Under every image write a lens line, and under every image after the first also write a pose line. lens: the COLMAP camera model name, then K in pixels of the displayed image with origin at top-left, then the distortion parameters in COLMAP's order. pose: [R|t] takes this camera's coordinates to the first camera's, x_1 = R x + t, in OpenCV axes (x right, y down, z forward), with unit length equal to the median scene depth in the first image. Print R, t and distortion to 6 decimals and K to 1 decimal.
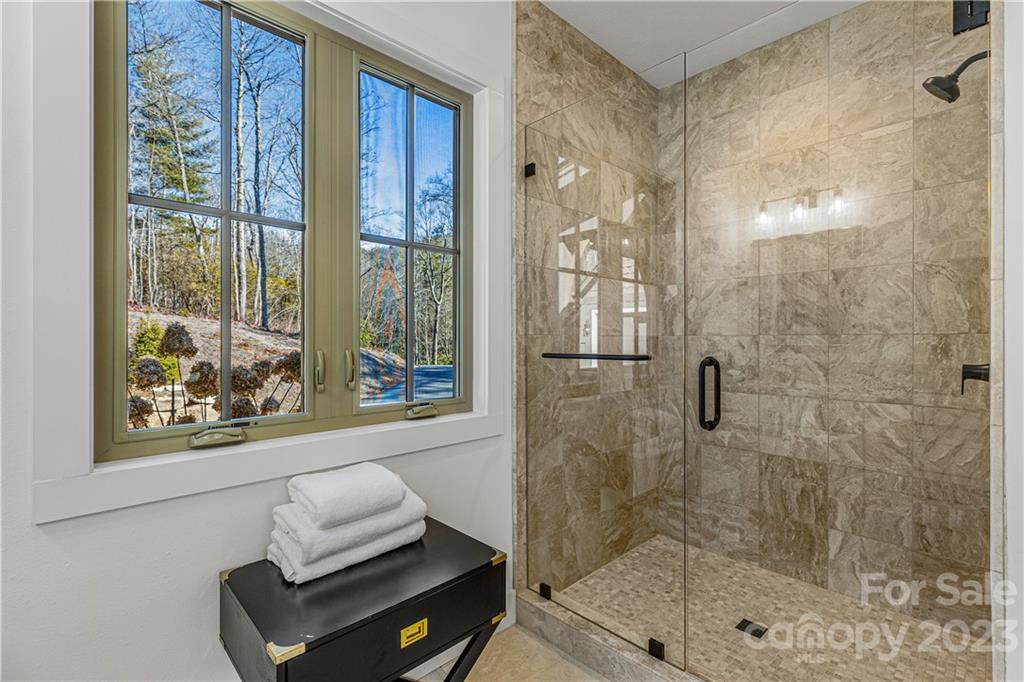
lens RADIAL K [[465.9, 0, 512.0], [0, 465.9, 341.0], [0, 0, 1]] dist [0.007815, -0.000527]
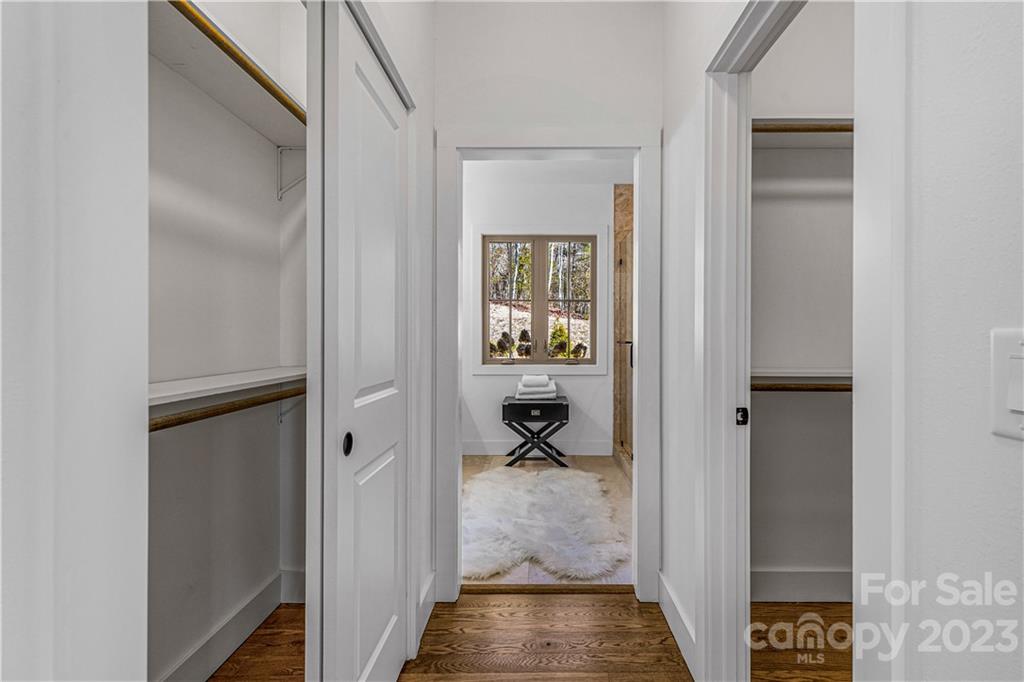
lens RADIAL K [[465.9, 0, 512.0], [0, 465.9, 341.0], [0, 0, 1]] dist [0.007815, -0.000527]
pose [[0.683839, 0.006250, -0.729606, 1.408822], [-0.001193, 0.999972, 0.007447, 0.007868], [0.729632, -0.004222, 0.683827, -1.006990]]
